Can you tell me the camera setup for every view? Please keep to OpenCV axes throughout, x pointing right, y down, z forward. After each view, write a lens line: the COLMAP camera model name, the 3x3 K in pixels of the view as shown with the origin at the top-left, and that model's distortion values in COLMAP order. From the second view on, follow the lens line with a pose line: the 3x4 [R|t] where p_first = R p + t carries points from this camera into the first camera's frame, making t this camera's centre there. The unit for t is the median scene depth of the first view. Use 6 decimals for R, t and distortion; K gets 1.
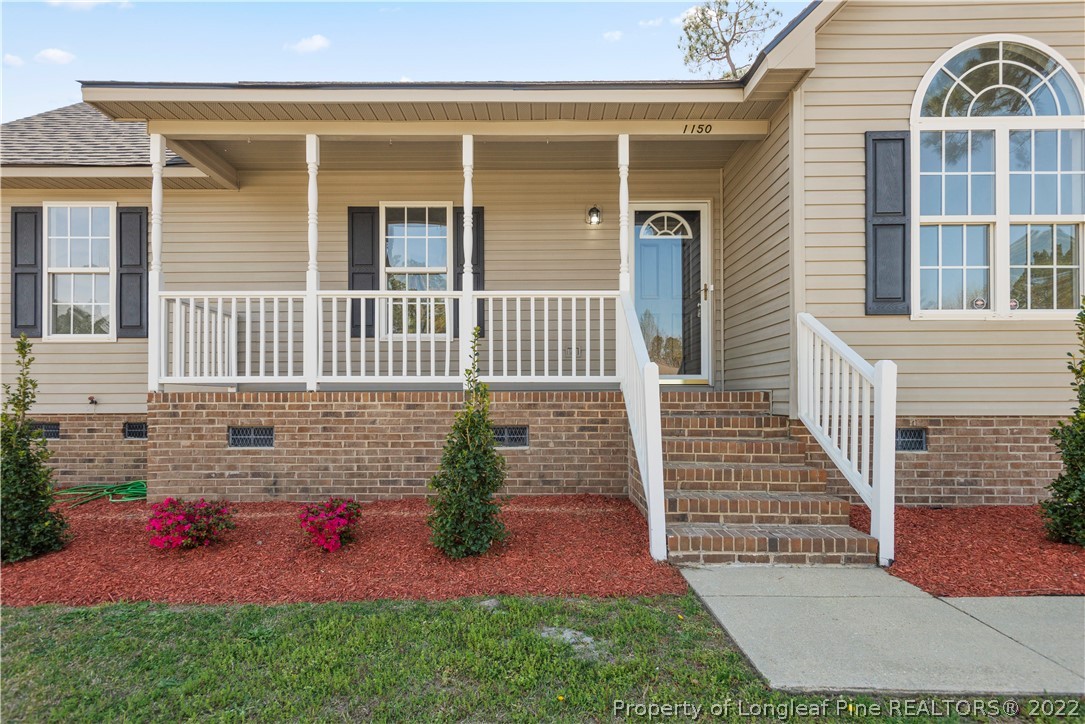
lens RADIAL K [[569.1, 0, 535.3], [0, 569.1, 380.8], [0, 0, 1]] dist [0.012988, -0.002874]
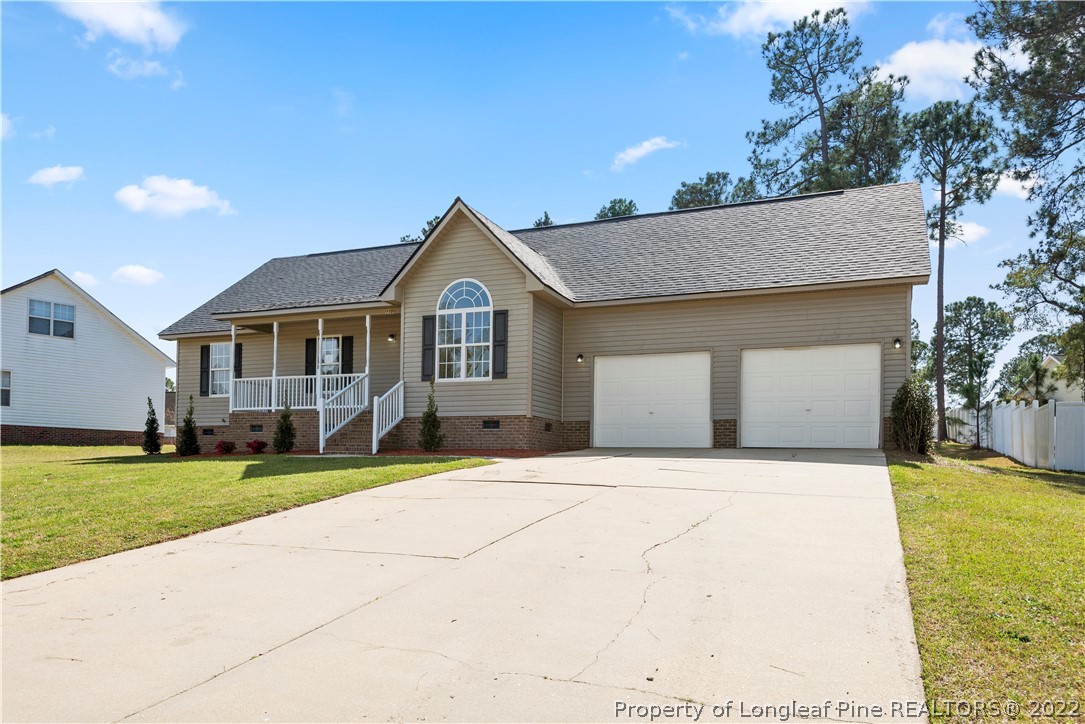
lens RADIAL K [[763.6, 0, 547.5], [0, 763.6, 415.5], [0, 0, 1]] dist [0.019465, -0.002937]
pose [[0.925540, -0.011865, -0.378465, 2.295960], [-0.003000, 0.999248, -0.038664, 0.175771], [0.378639, 0.036920, 0.924808, -1.991152]]
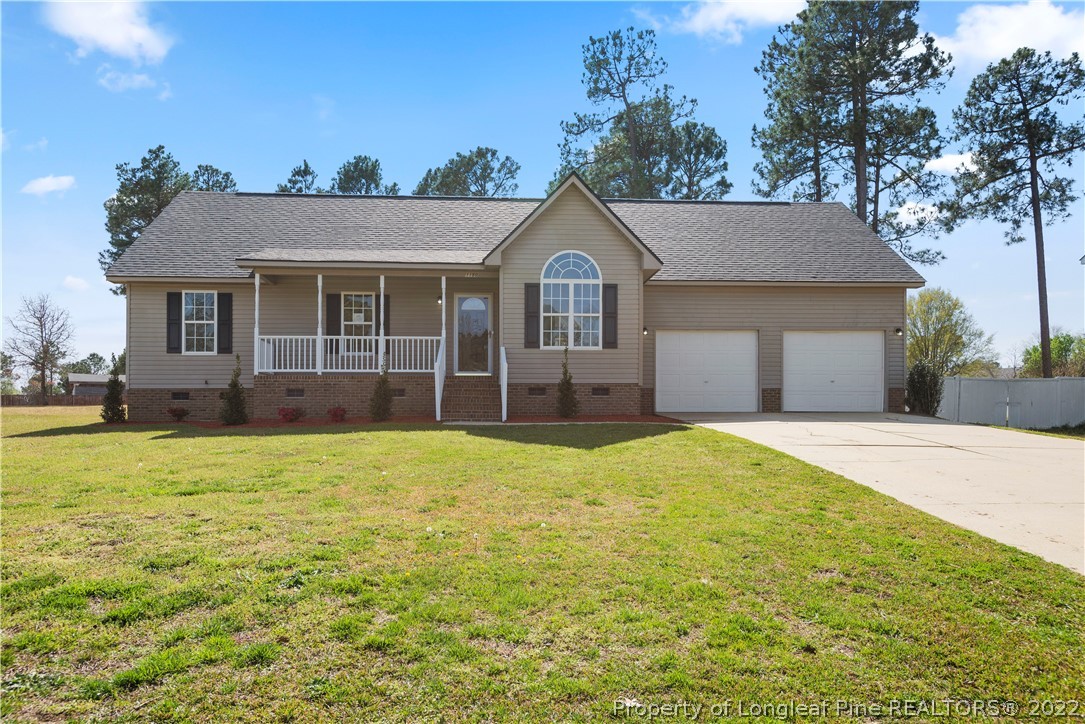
lens RADIAL K [[763.6, 0, 535.7], [0, 763.6, 380.4], [0, 0, 1]] dist [0.019465, -0.002937]
pose [[0.996752, 0.002640, 0.080493, 0.294178], [0.000061, 0.999438, -0.033530, 0.154985], [-0.080537, 0.033426, 0.996191, -2.470597]]
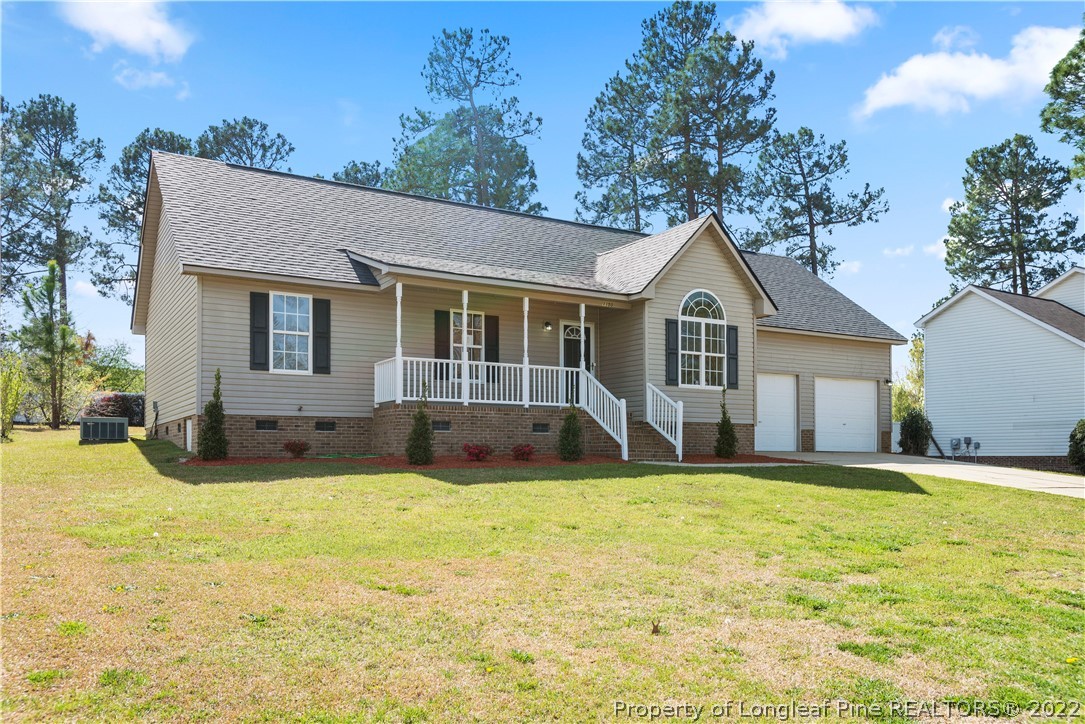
lens RADIAL K [[867.1, 0, 539.6], [0, 867.1, 371.2], [0, 0, 1]] dist [0.024224, -0.019090]
pose [[0.854723, 0.055298, 0.516131, -1.880923], [-0.020542, 0.997134, -0.072814, 0.121751], [-0.518678, 0.051634, 0.853409, -2.018417]]
